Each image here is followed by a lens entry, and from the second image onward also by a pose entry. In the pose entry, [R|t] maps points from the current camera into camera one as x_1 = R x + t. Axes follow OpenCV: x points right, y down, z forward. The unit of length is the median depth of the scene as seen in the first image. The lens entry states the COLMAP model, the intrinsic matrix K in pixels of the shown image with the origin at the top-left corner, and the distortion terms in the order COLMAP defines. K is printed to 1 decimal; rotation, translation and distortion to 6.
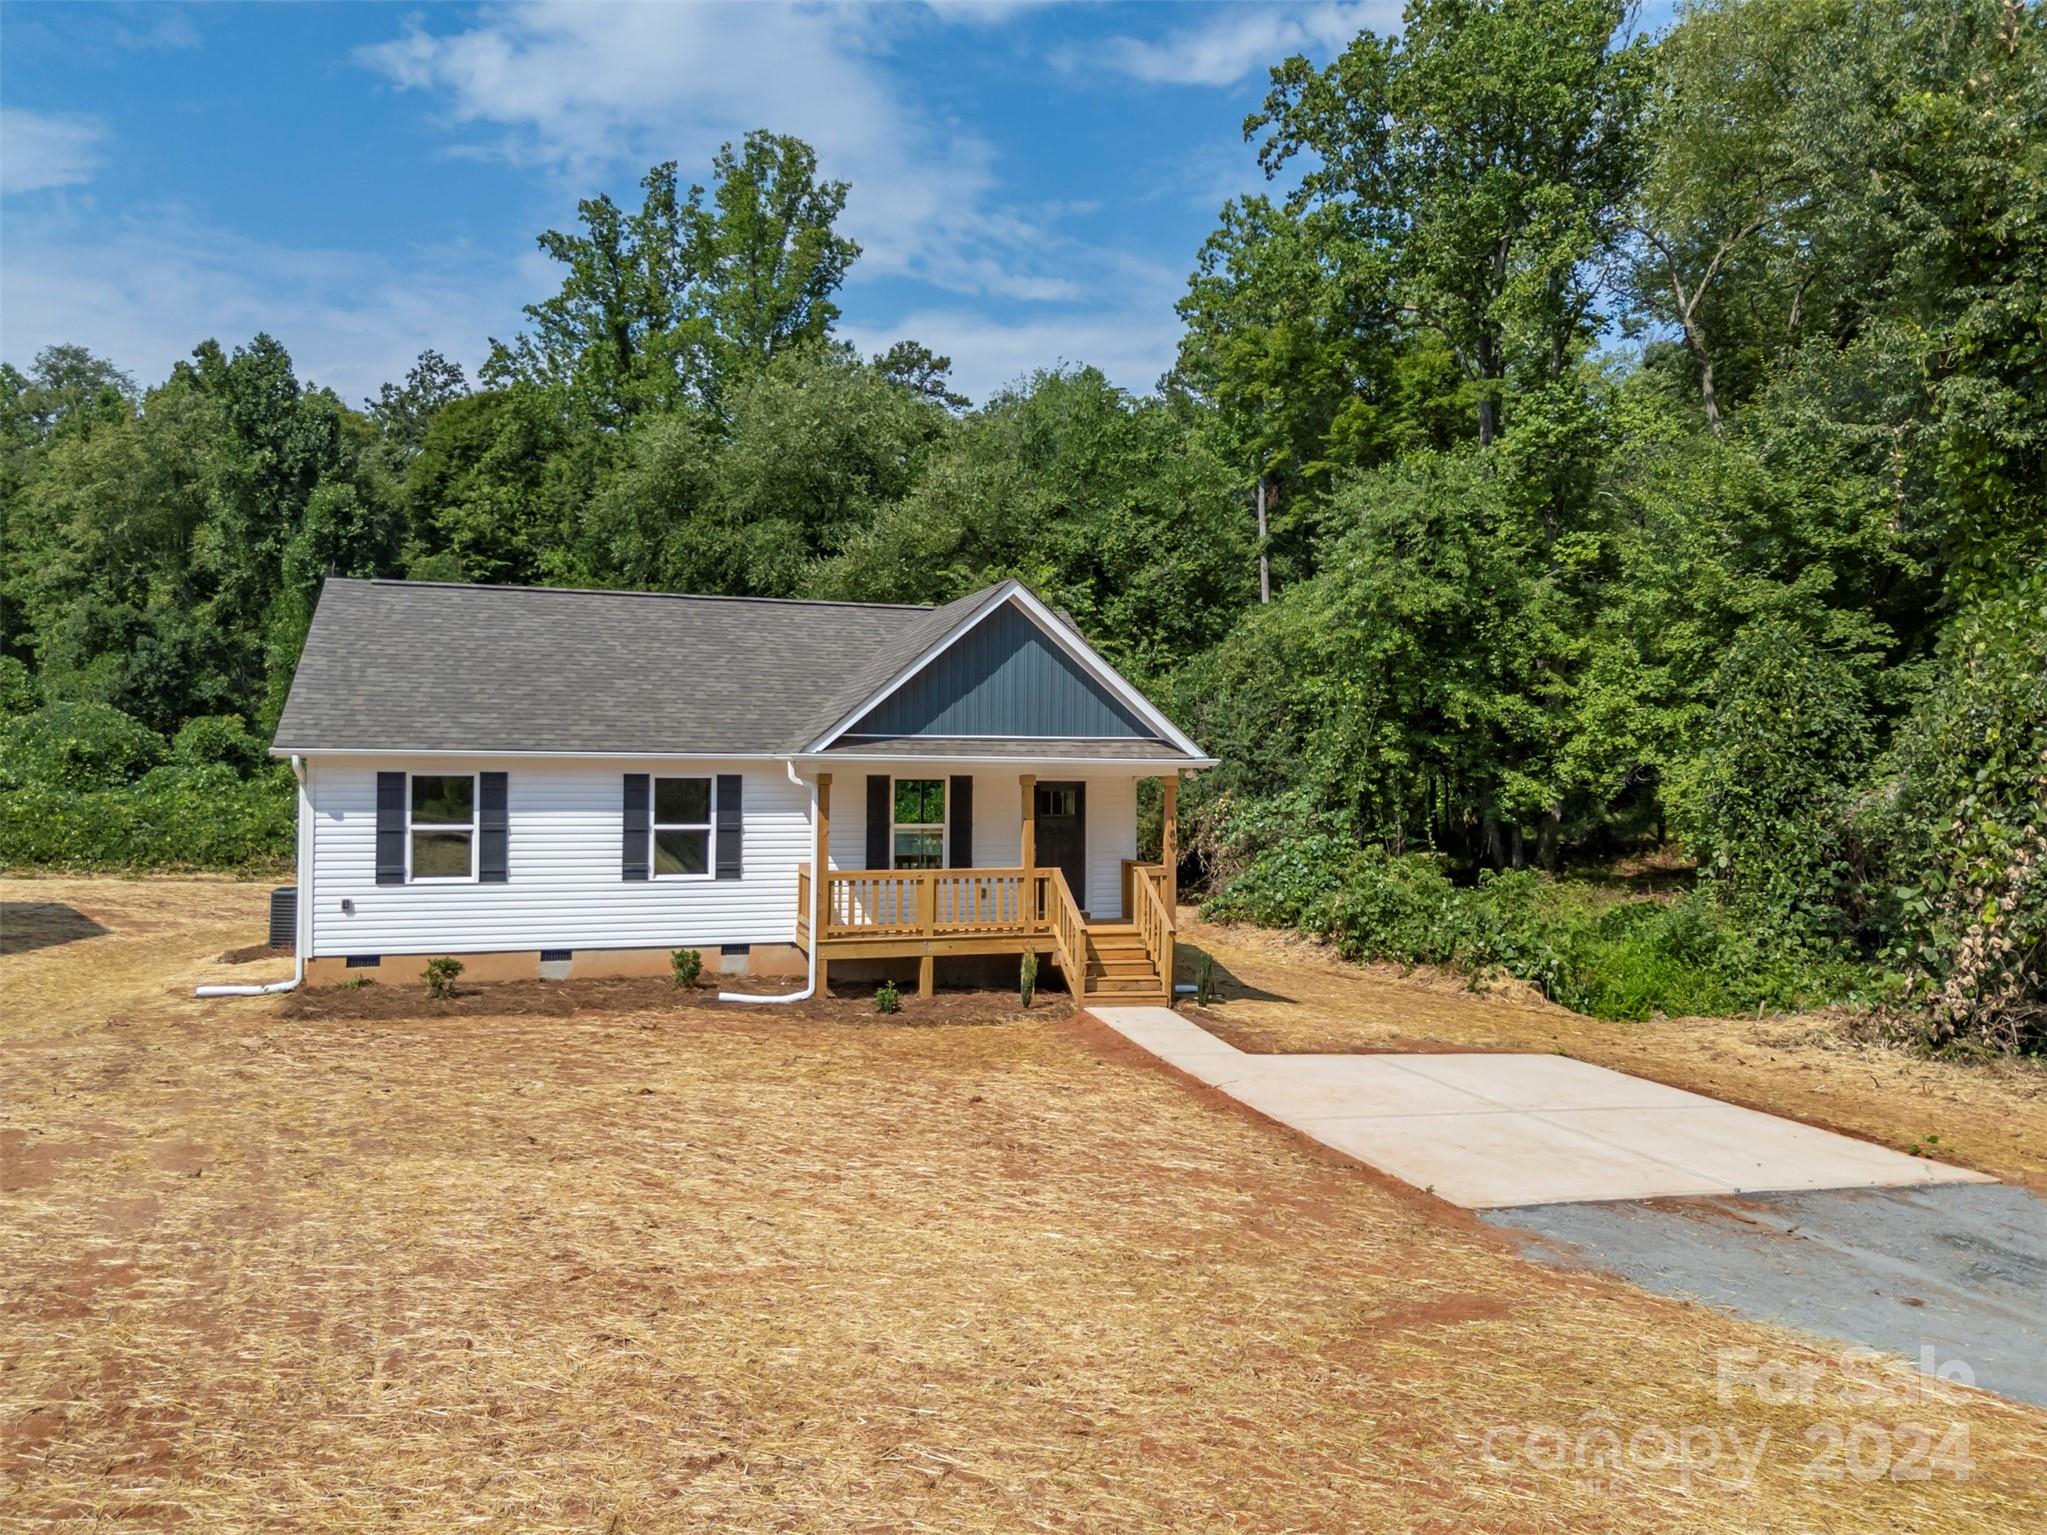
lens RADIAL K [[1492.5, 0, 1026.1], [0, 1492.5, 758.5], [0, 0, 1]] dist [0.075561, -0.044628]
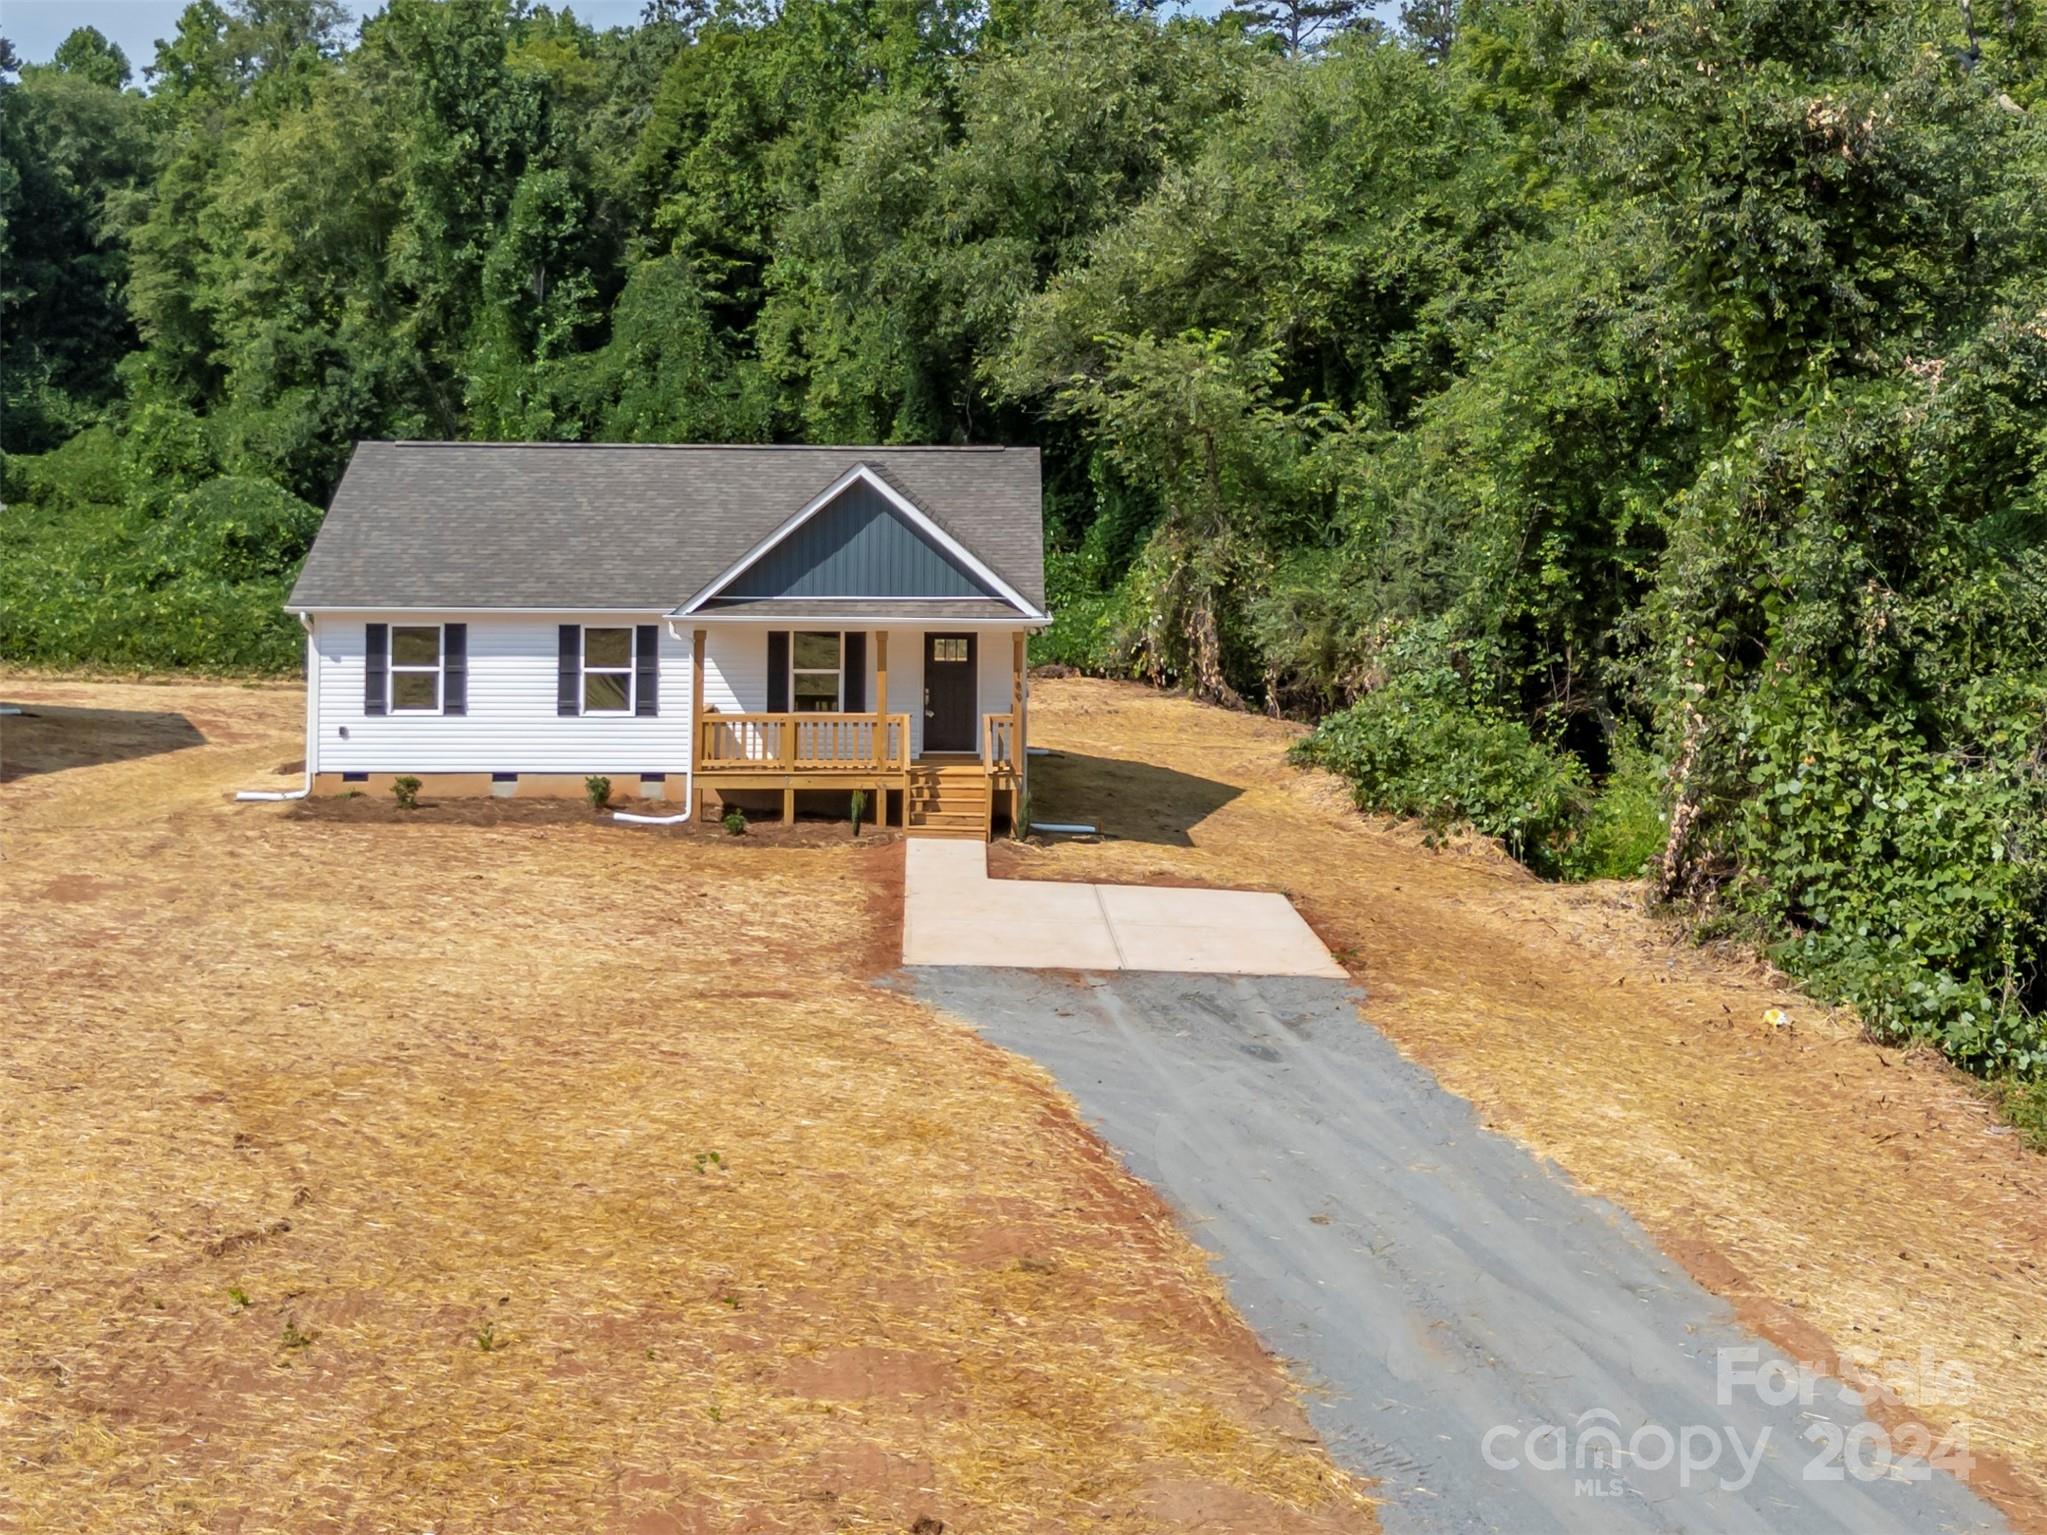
lens RADIAL K [[2500.4, 0, 1026.1], [0, 2500.4, 457.8], [0, 0, 1]] dist [0.115674, -0.011692]
pose [[0.959600, -0.001335, -0.281363, 0.416139], [0.001085, 0.999999, -0.001044, -0.077221], [0.281364, 0.000697, 0.959601, -0.514979]]
